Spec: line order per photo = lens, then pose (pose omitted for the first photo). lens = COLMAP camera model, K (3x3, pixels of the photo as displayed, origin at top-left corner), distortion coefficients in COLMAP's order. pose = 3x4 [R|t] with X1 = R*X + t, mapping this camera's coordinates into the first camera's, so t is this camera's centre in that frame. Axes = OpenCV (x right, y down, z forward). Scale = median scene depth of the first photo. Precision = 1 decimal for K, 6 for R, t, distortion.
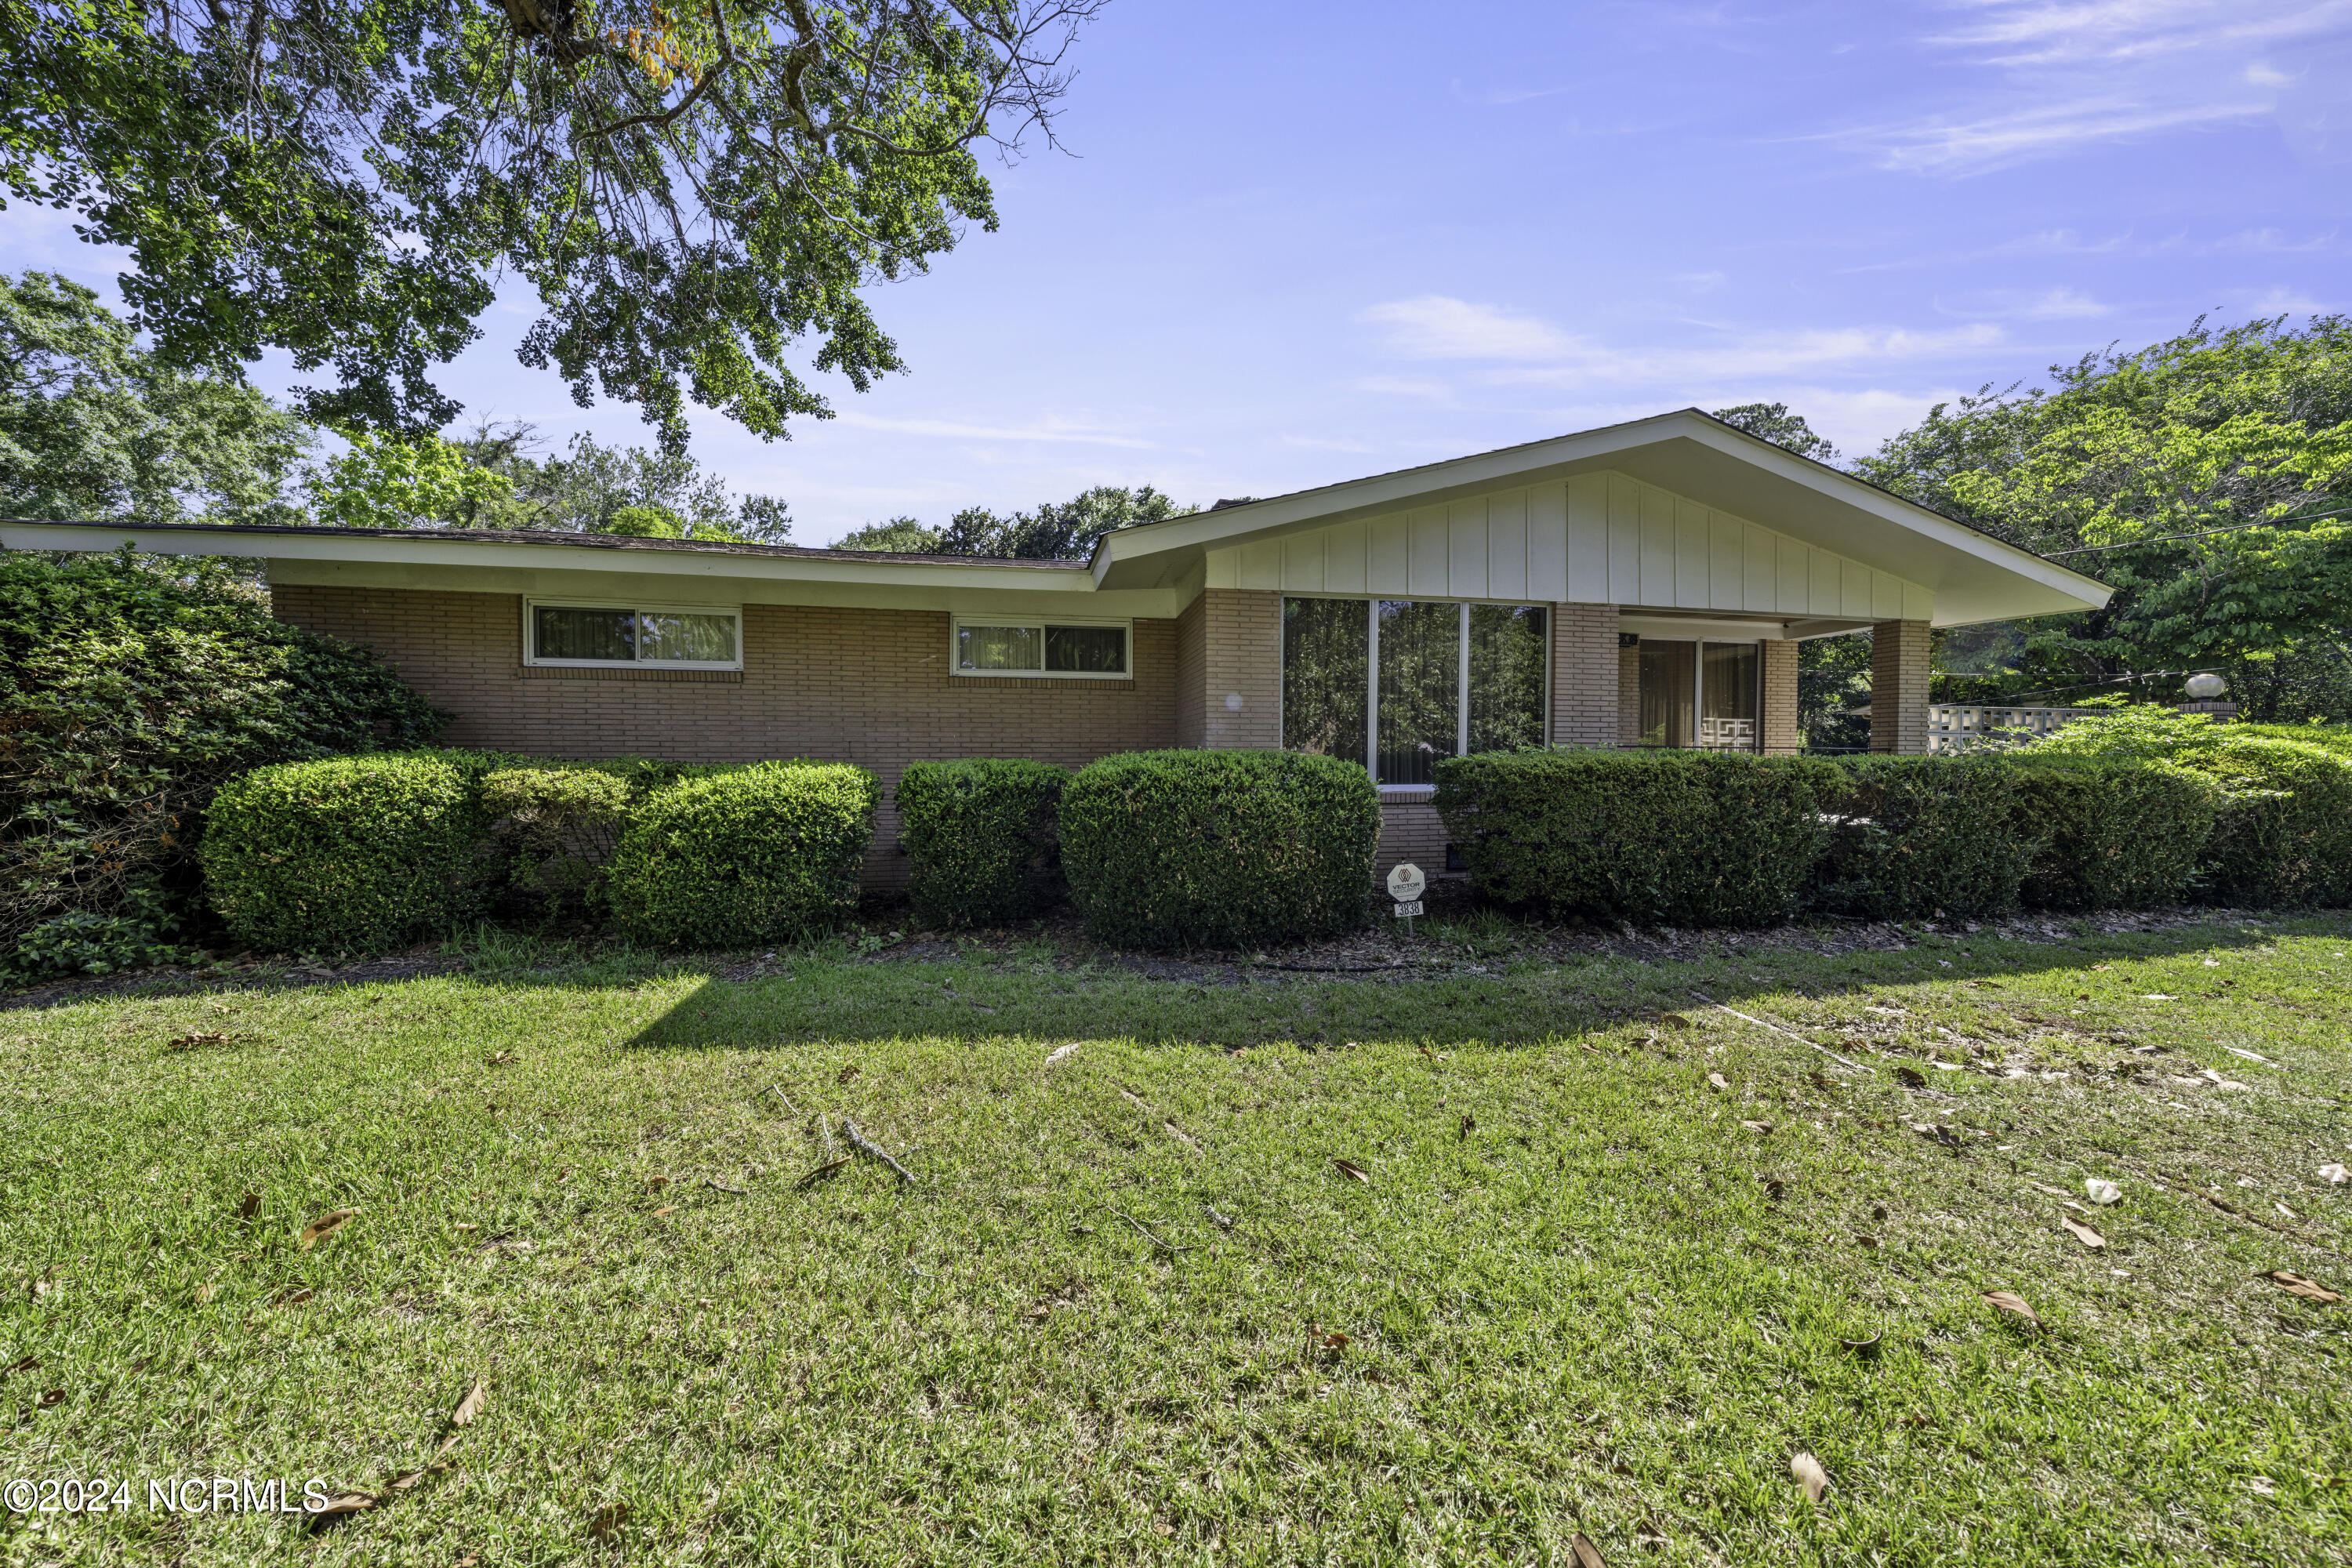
lens RADIAL K [[809.9, 0, 1180.9], [0, 809.9, 768.7], [0, 0, 1]] dist [-0.001138, -0.000439]
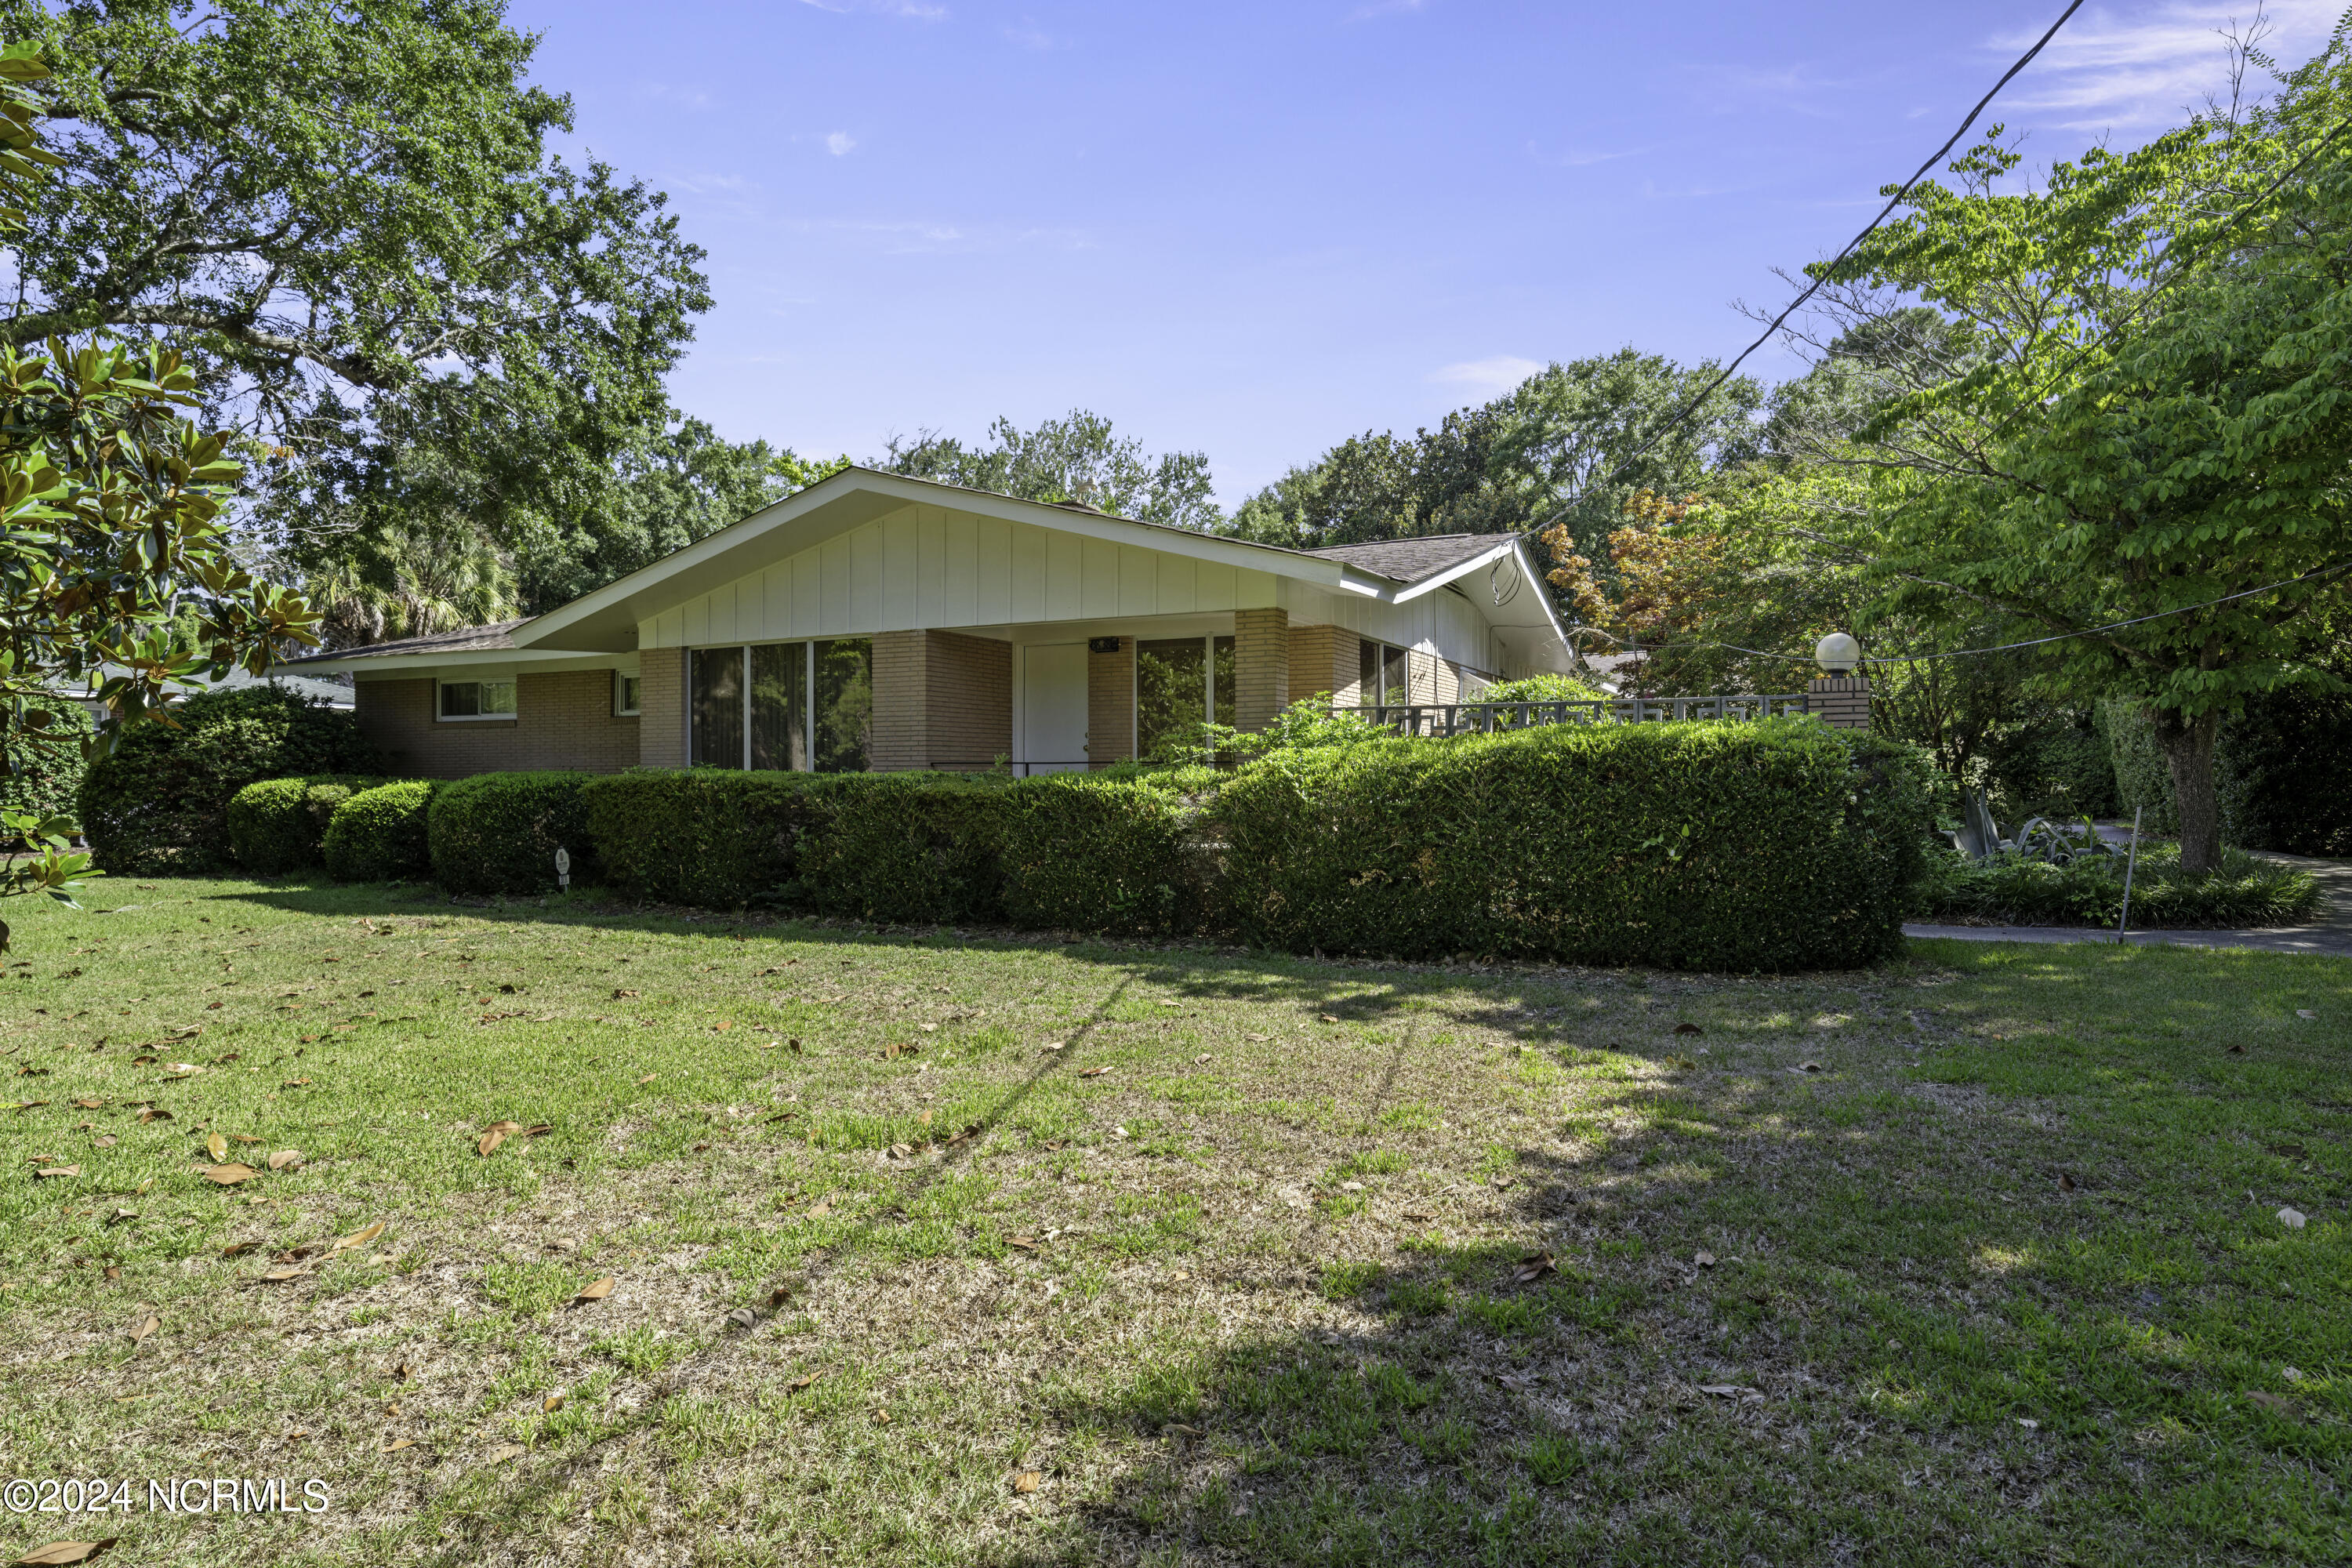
lens RADIAL K [[1320.7, 0, 1172.2], [0, 1320.7, 777.6], [0, 0, 1]] dist [0.005728, 0.000795]
pose [[0.779260, -0.005920, -0.626673, 1.891206], [-0.003805, 0.999892, -0.014177, 0.014160], [0.626689, 0.013432, 0.779154, -0.113886]]
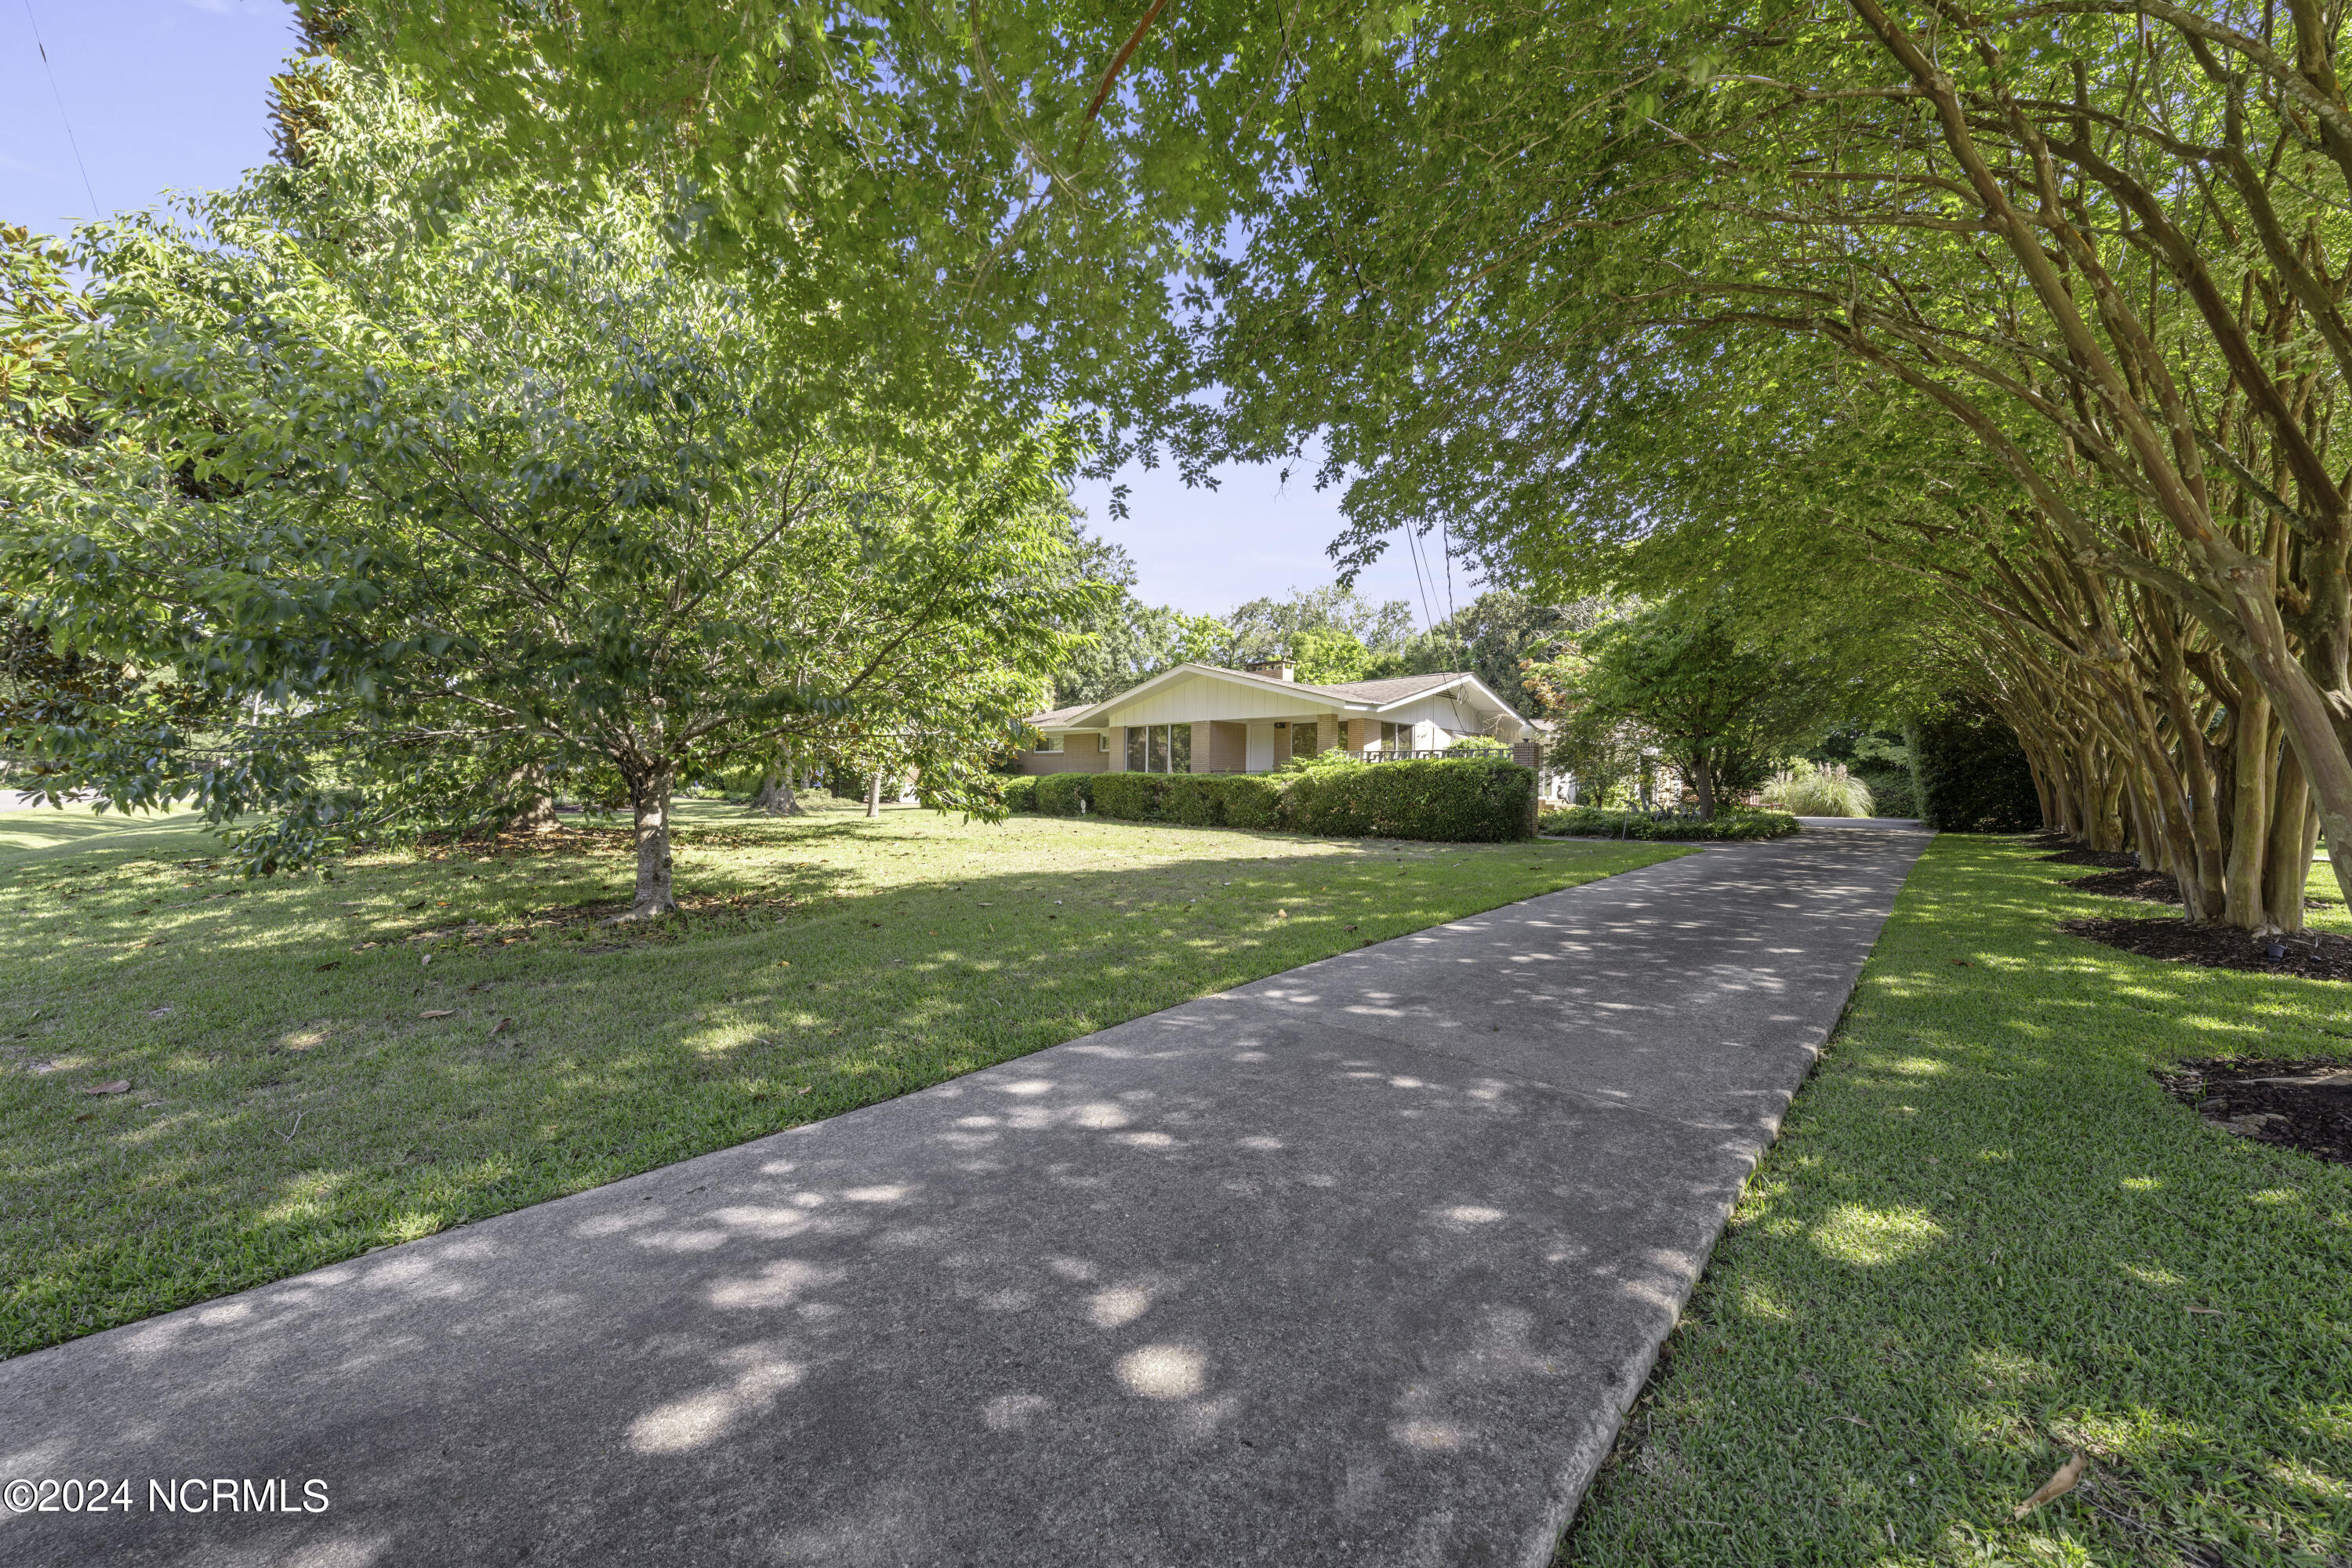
lens RADIAL K [[809.9, 0, 1179.8], [0, 809.9, 777.4], [0, 0, 1]] dist [-0.001138, -0.000439]
pose [[0.568257, -0.002172, -0.822848, 2.785754], [-0.023066, 0.999562, -0.018567, 0.047913], [0.822528, 0.029531, 0.567958, -0.634940]]
